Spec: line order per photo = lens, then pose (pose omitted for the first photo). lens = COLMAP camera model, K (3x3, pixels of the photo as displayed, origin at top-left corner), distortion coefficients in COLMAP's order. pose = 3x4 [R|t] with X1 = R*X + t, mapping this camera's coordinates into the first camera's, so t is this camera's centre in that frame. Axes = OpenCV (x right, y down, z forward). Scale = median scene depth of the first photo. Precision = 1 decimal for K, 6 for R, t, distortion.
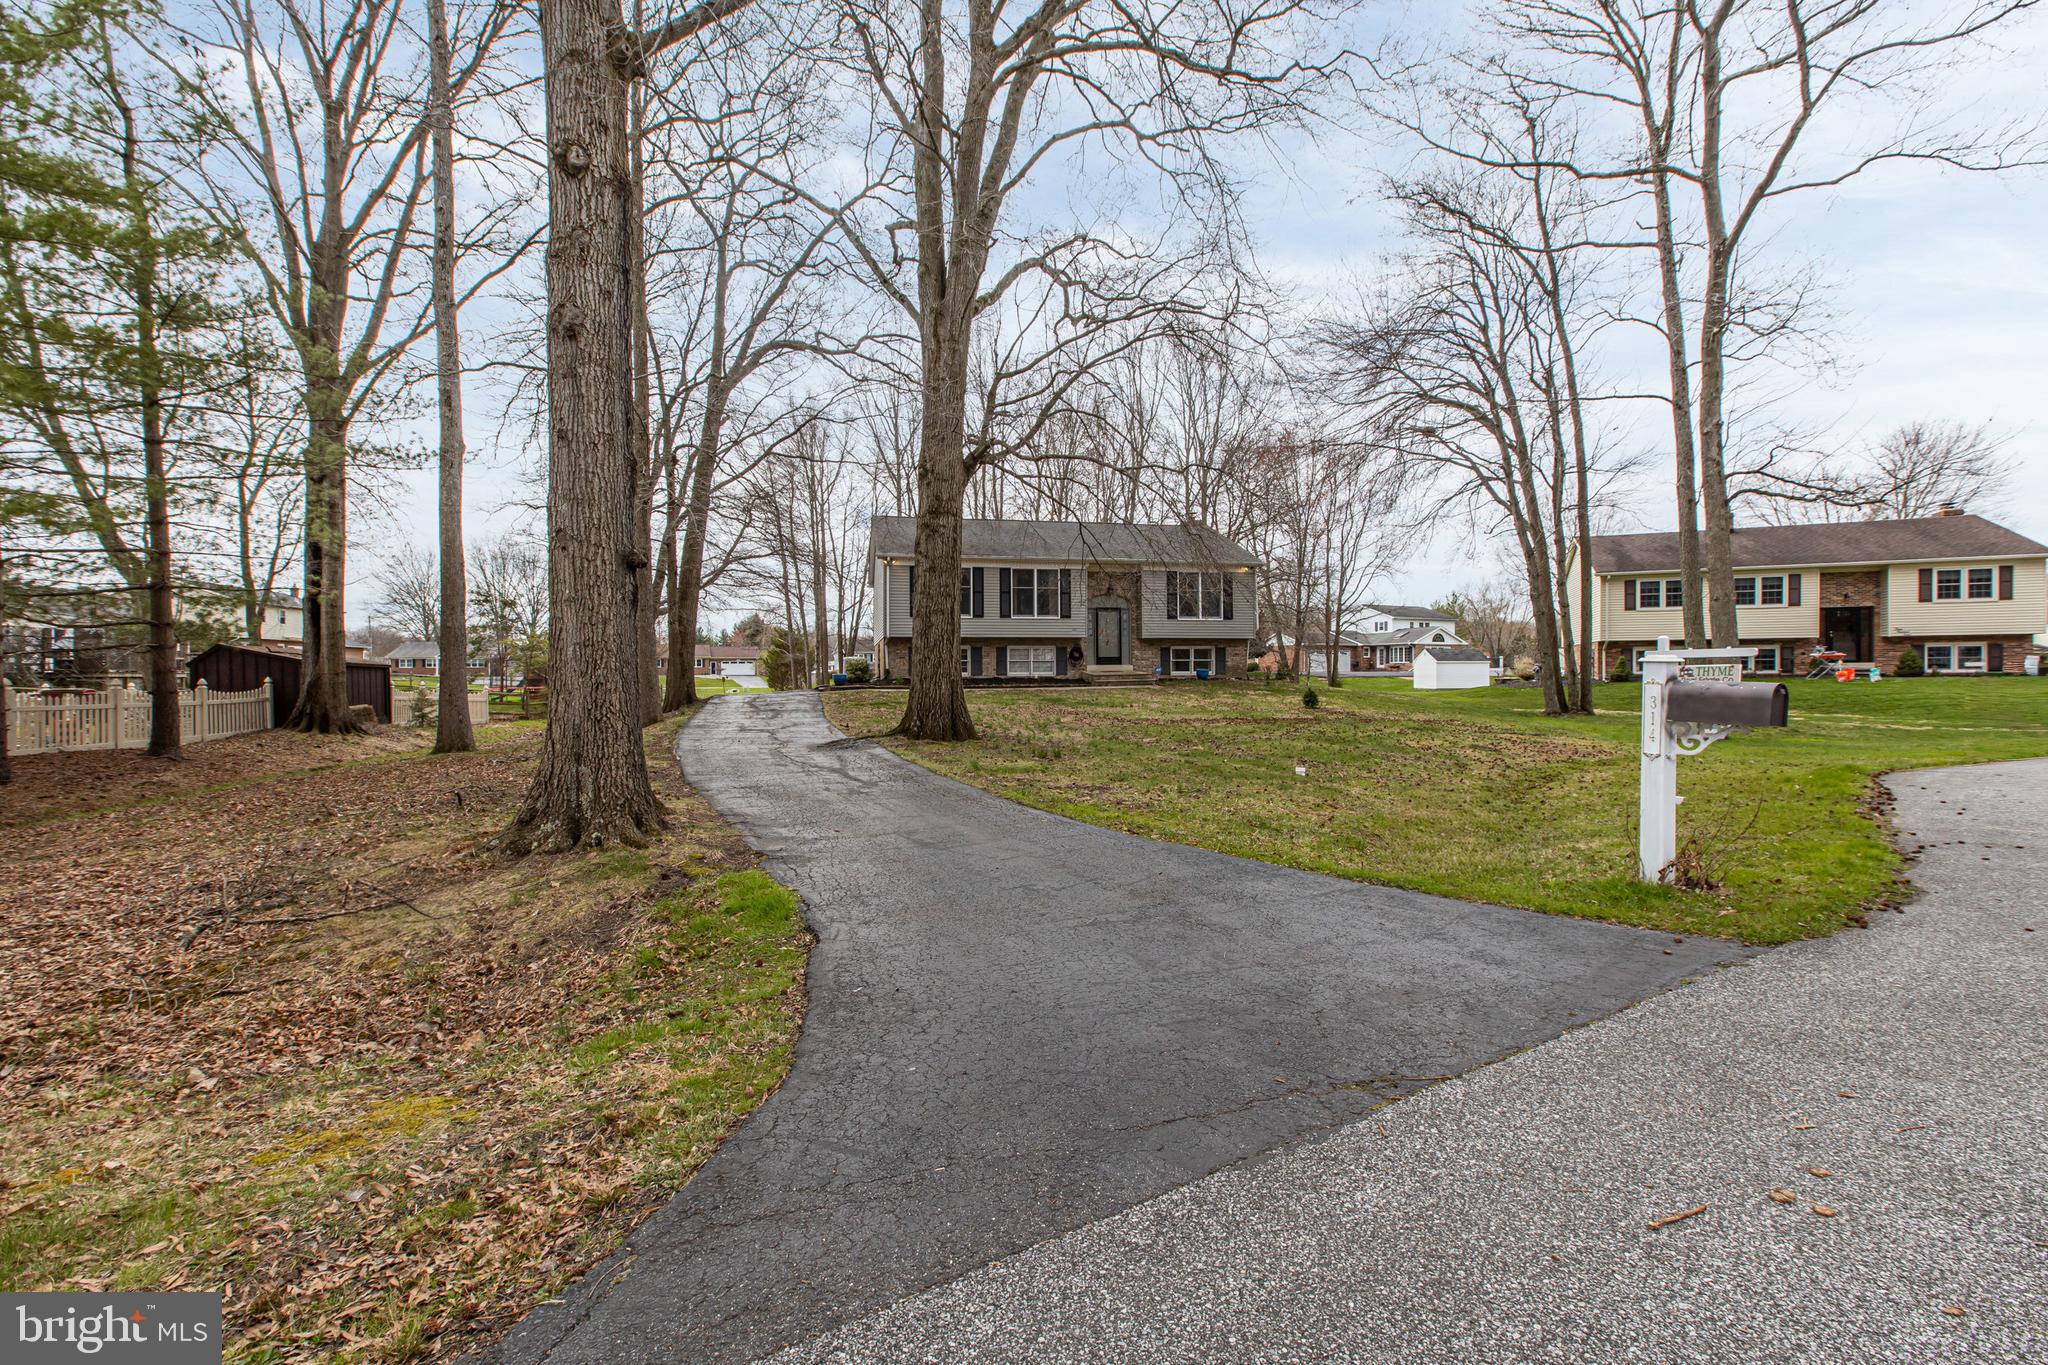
lens RADIAL K [[907.8, 0, 1024.0], [0, 907.8, 682.5], [0, 0, 1]] dist [-0.004881, 0.000405]
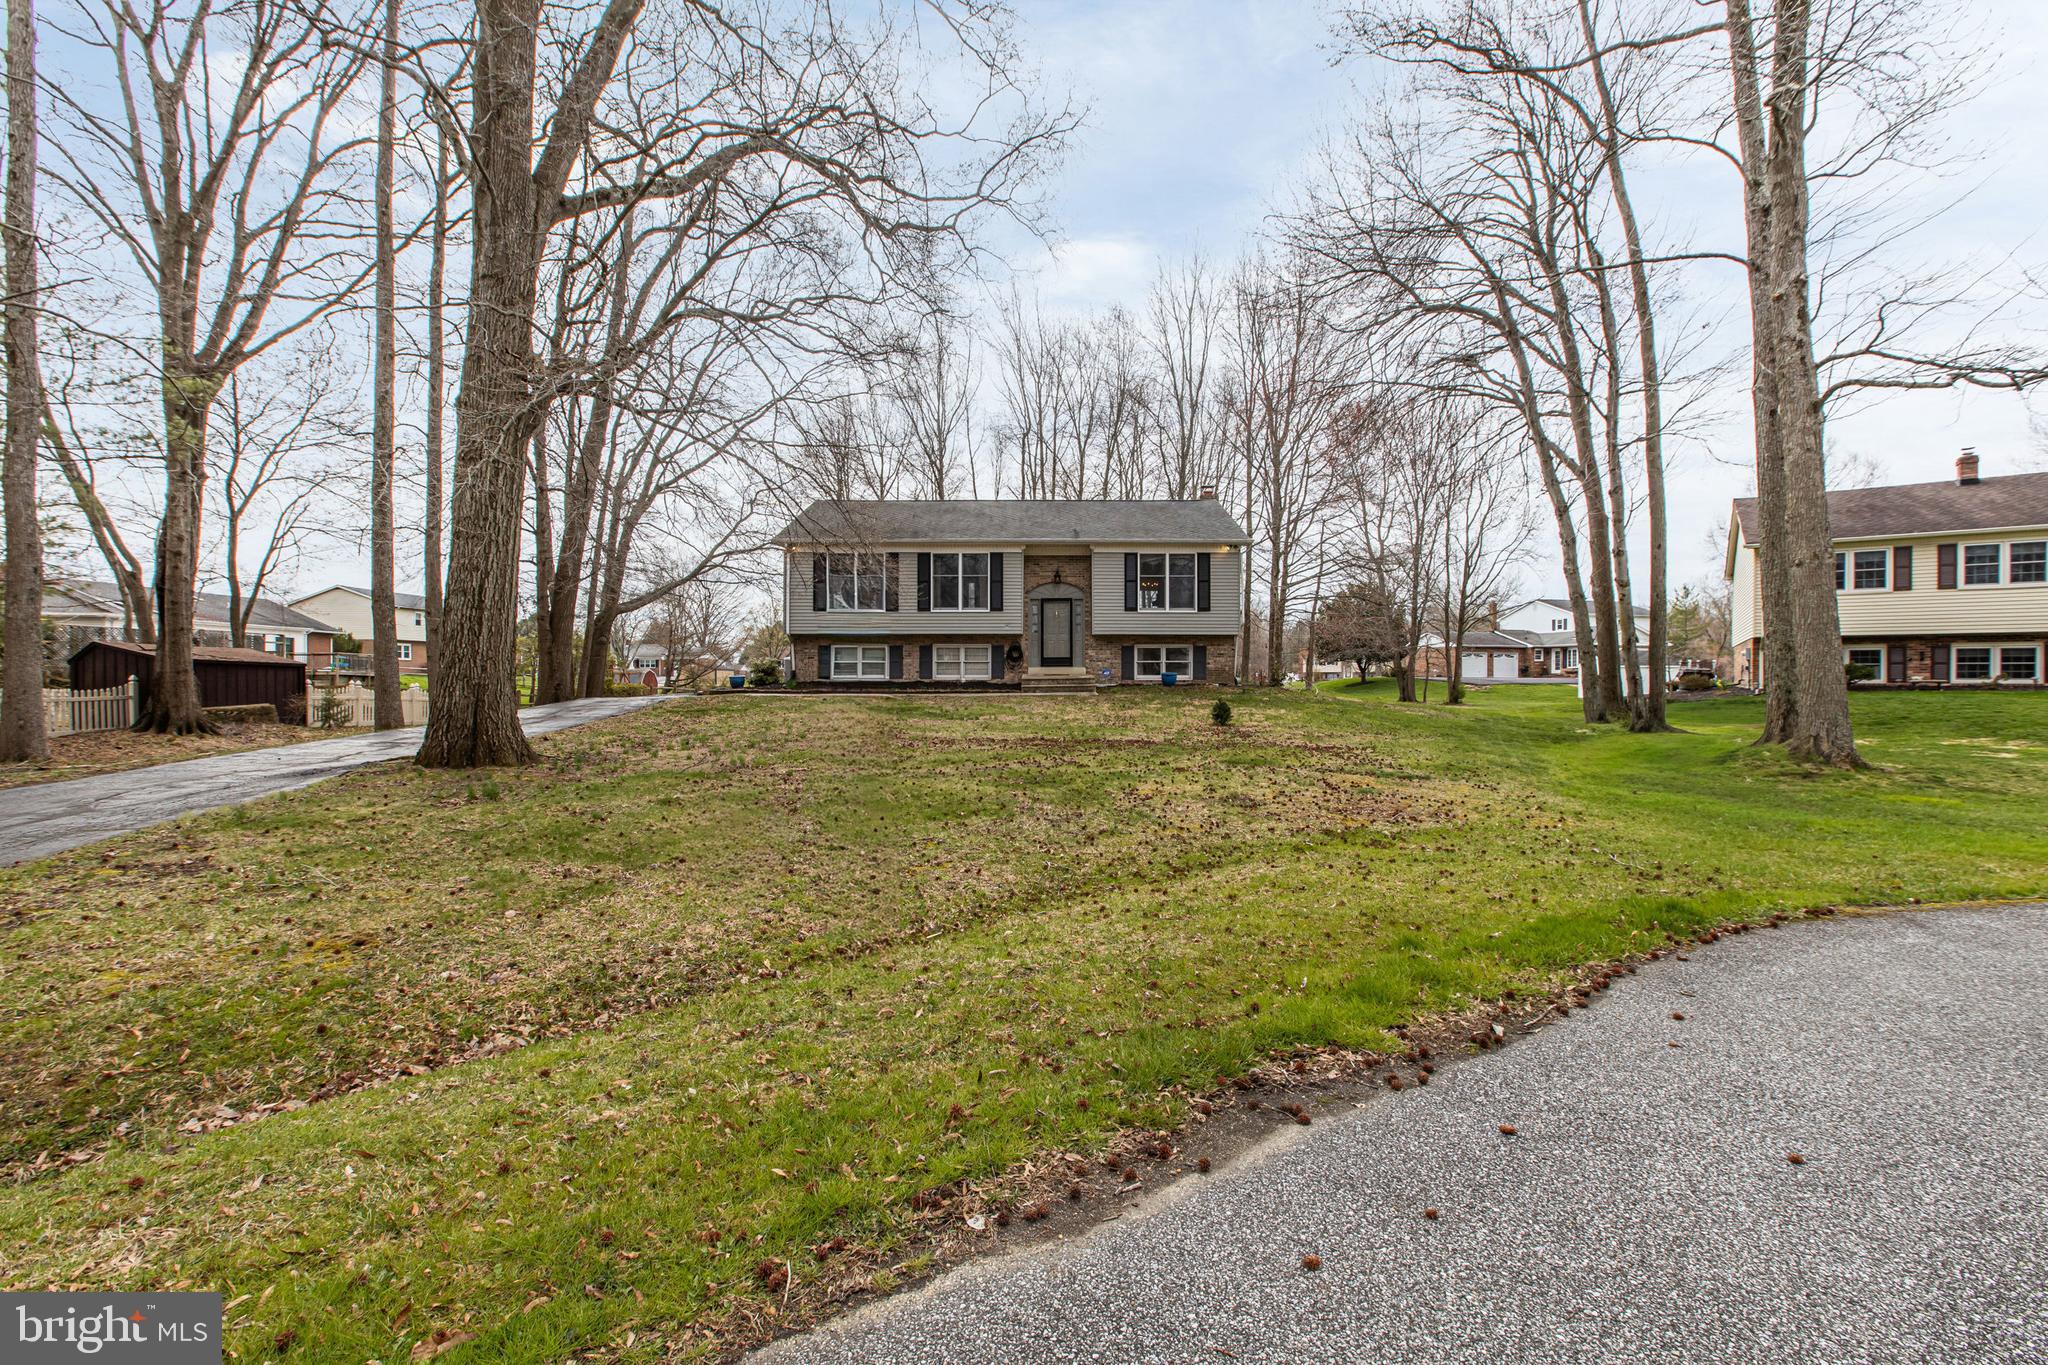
lens RADIAL K [[907.8, 0, 1024.0], [0, 907.8, 682.5], [0, 0, 1]] dist [-0.004881, 0.000405]
pose [[0.976068, 0.007880, -0.217322, 0.251715], [-0.008693, 0.999958, -0.002786, -0.002591], [0.217291, 0.004609, 0.976096, 0.184185]]
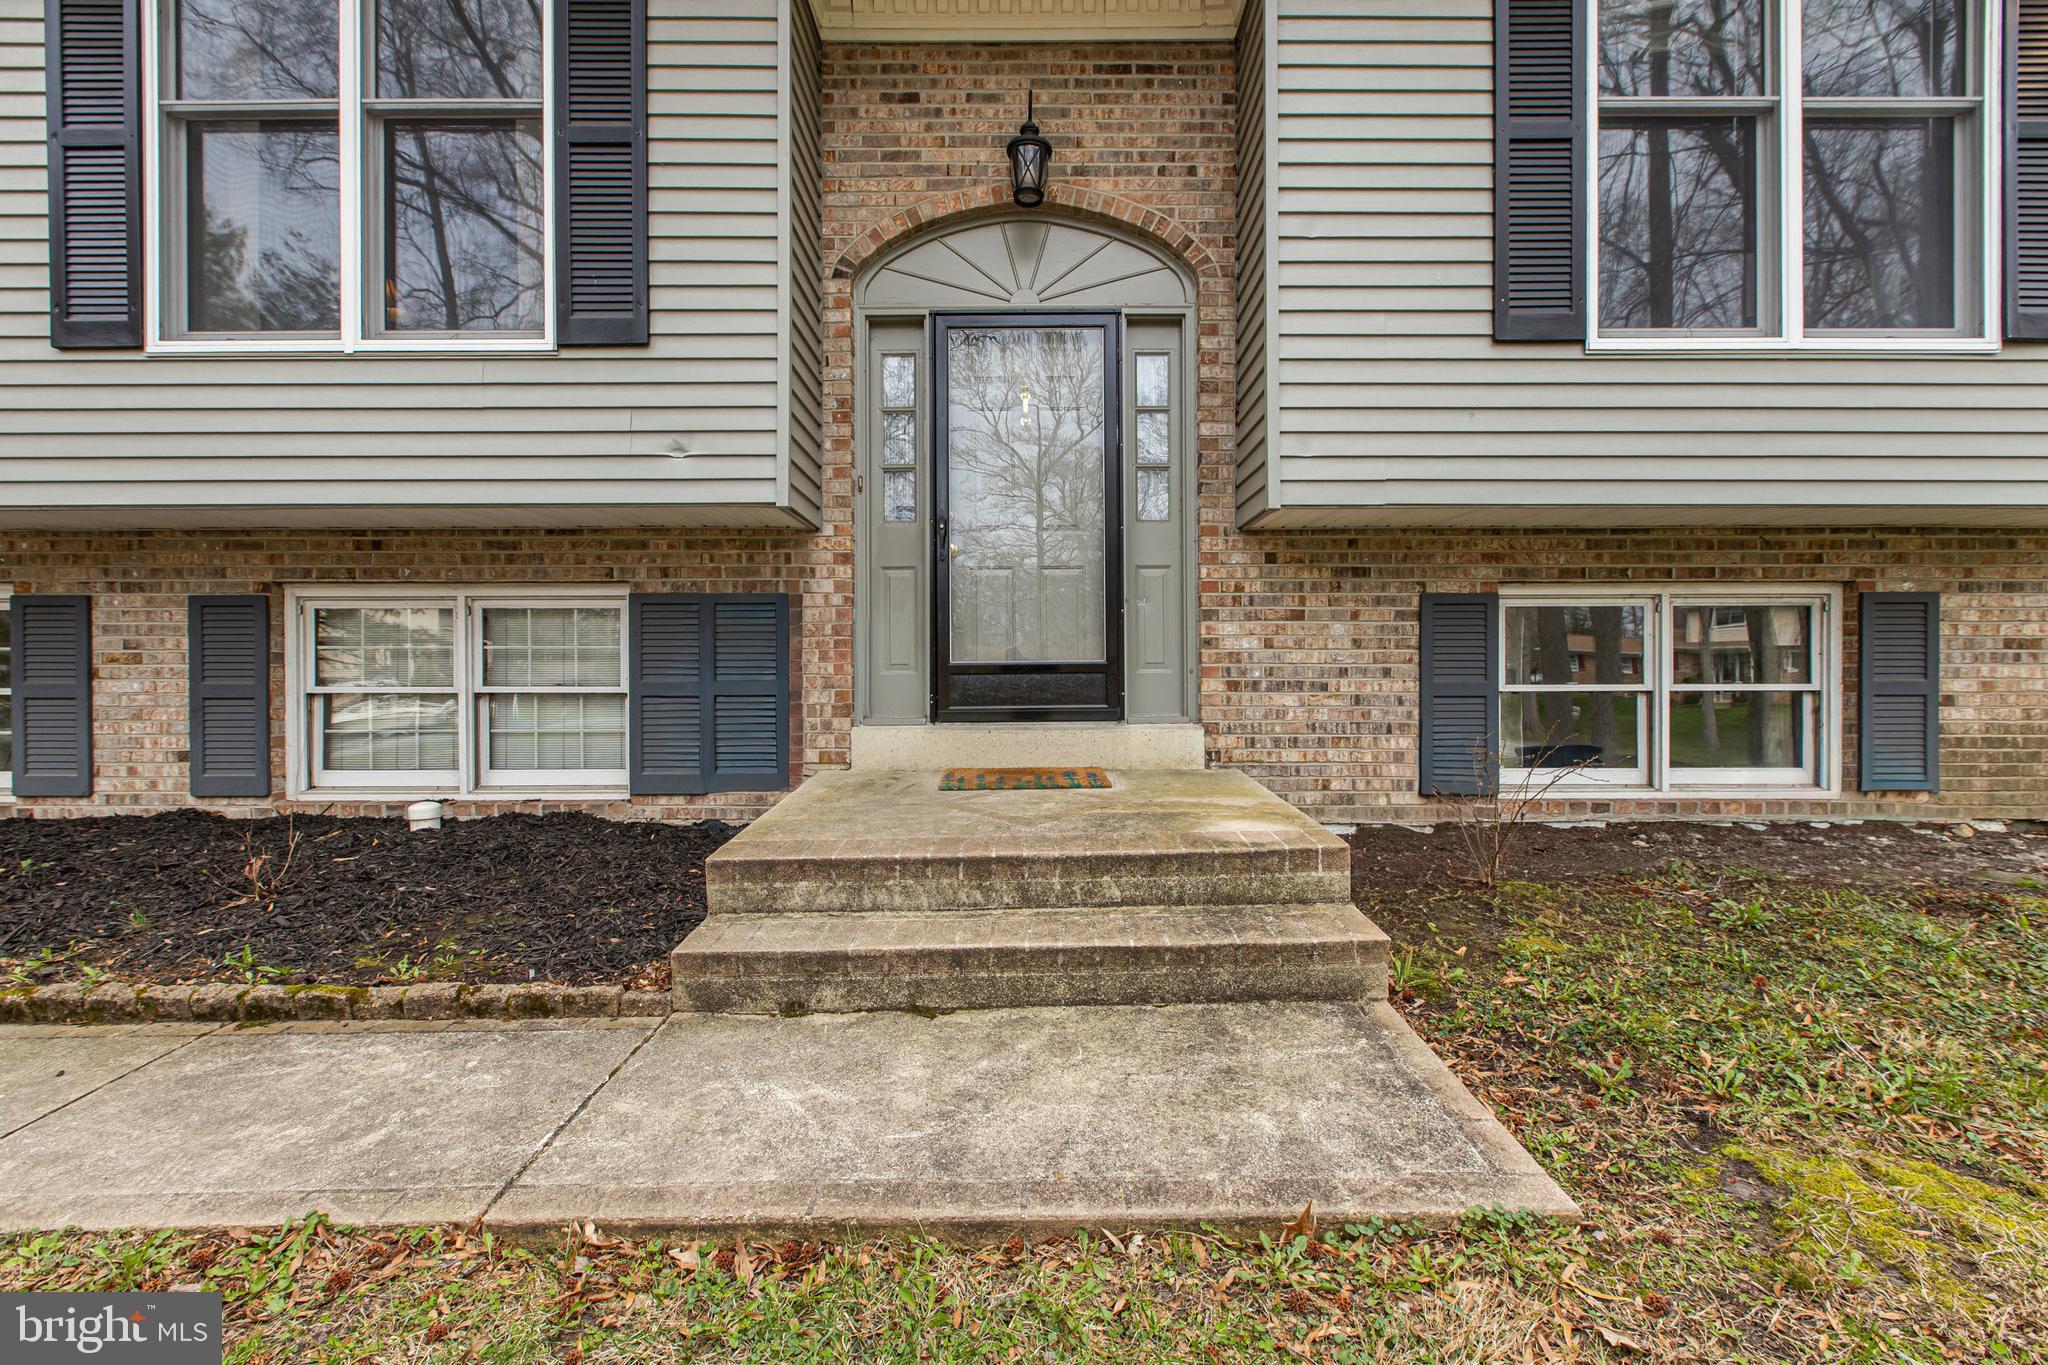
lens RADIAL K [[973.3, 0, 1021.8], [0, 973.3, 697.3], [0, 0, 1]] dist [-0.003829, 0.000038]
pose [[0.979320, 0.006010, -0.202227, 0.125868], [-0.005678, 0.999981, 0.002223, -0.024170], [0.202237, -0.001029, 0.979336, 0.876122]]
